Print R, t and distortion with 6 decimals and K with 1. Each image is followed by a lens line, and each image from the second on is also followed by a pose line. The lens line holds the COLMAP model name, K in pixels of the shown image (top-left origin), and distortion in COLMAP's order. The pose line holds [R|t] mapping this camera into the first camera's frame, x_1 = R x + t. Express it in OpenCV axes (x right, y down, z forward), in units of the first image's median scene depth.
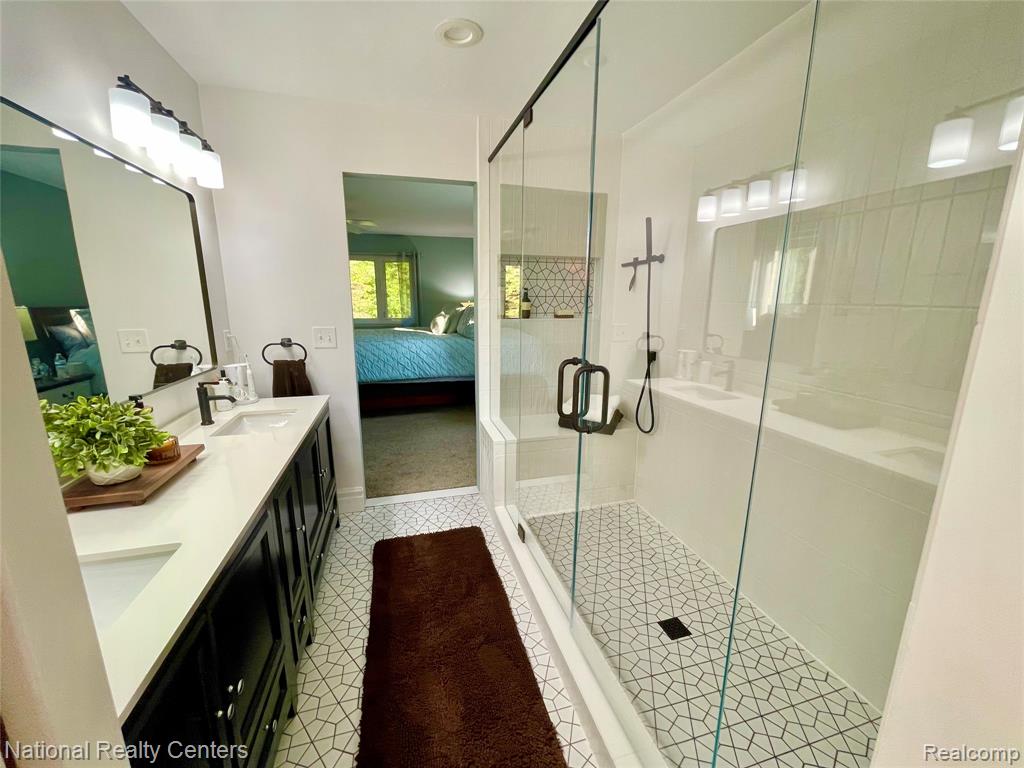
lens RADIAL K [[414.0, 0, 512.3], [0, 414.0, 385.4], [0, 0, 1]] dist [-0.001944, -0.000760]
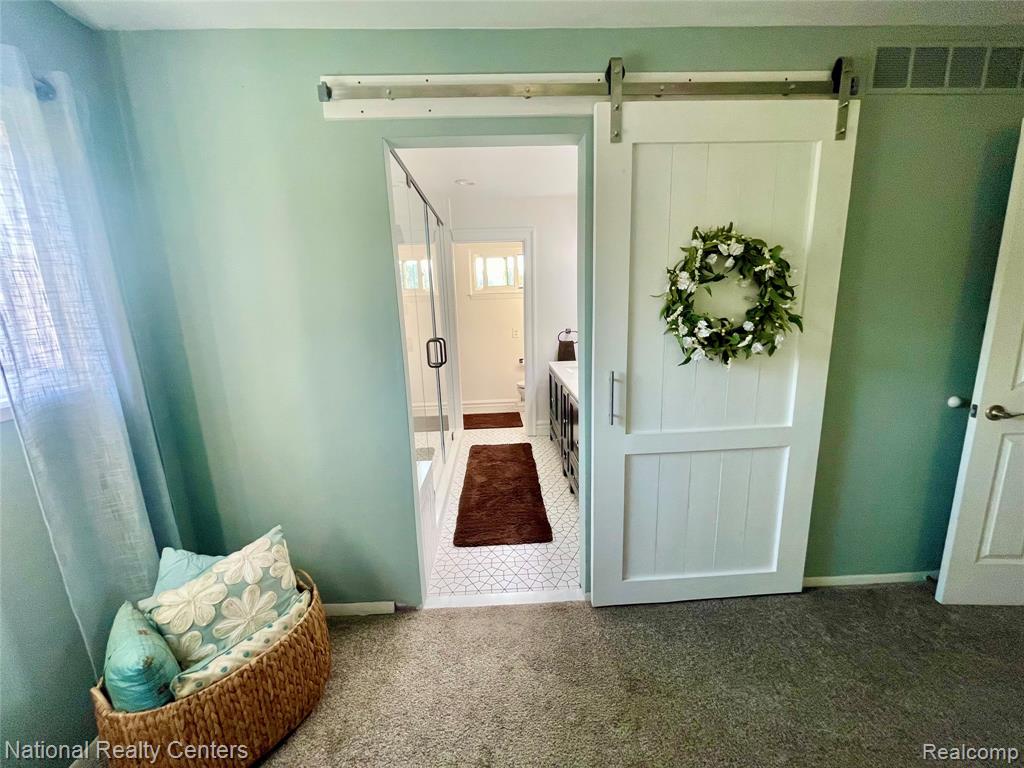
lens RADIAL K [[414.0, 0, 512.3], [0, 414.0, 385.4], [0, 0, 1]] dist [-0.001944, -0.000760]
pose [[-0.972694, -0.017552, 0.231427, -0.453713], [0.078187, 0.914071, 0.397946, -0.403534], [-0.218525, 0.405175, -0.887739, 1.746806]]
